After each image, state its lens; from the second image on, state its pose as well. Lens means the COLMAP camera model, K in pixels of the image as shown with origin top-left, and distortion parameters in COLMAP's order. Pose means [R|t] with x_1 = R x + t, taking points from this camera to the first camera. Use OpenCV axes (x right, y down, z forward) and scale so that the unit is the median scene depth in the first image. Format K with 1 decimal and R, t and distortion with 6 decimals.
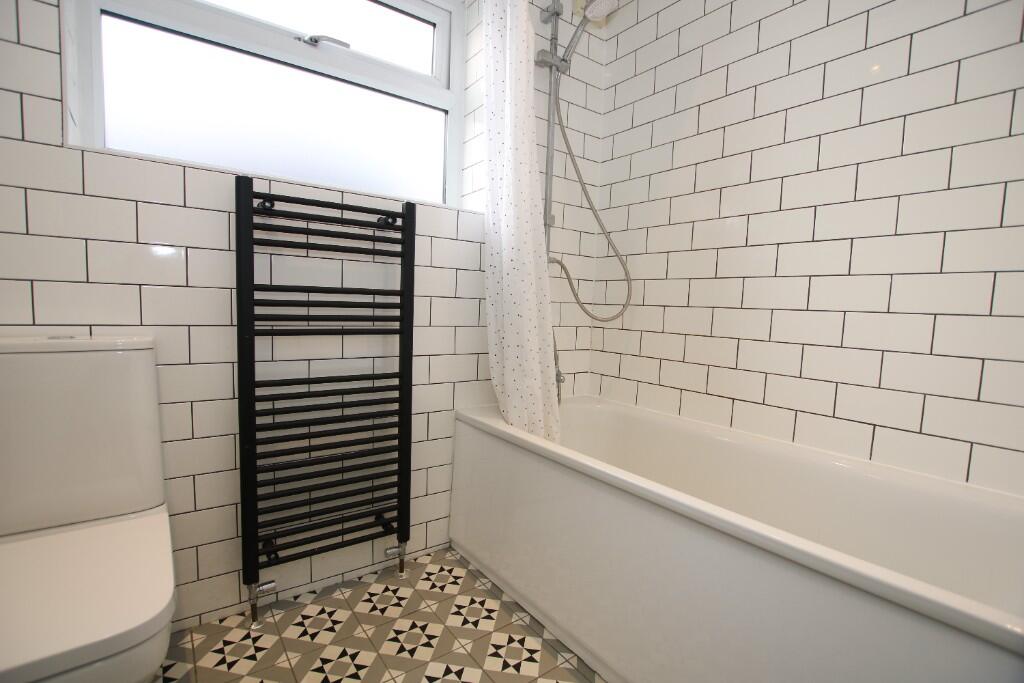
lens RADIAL K [[483.6, 0, 512.0], [0, 483.6, 341.5], [0, 0, 1]] dist [-0.028158, 0.001055]
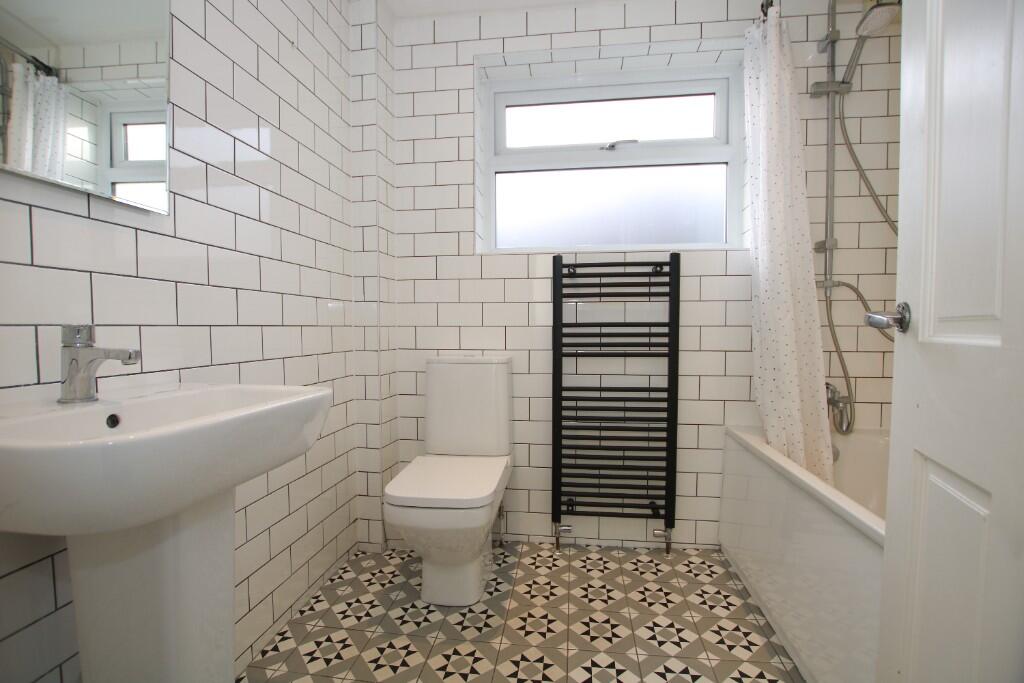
lens RADIAL K [[487.5, 0, 512.0], [0, 487.5, 341.5], [0, 0, 1]] dist [-0.000920, 0.000067]
pose [[0.713751, -0.021686, -0.700063, 0.374787], [-0.029005, 0.997748, -0.060479, 0.033124], [0.699798, 0.063472, 0.711515, -0.190177]]
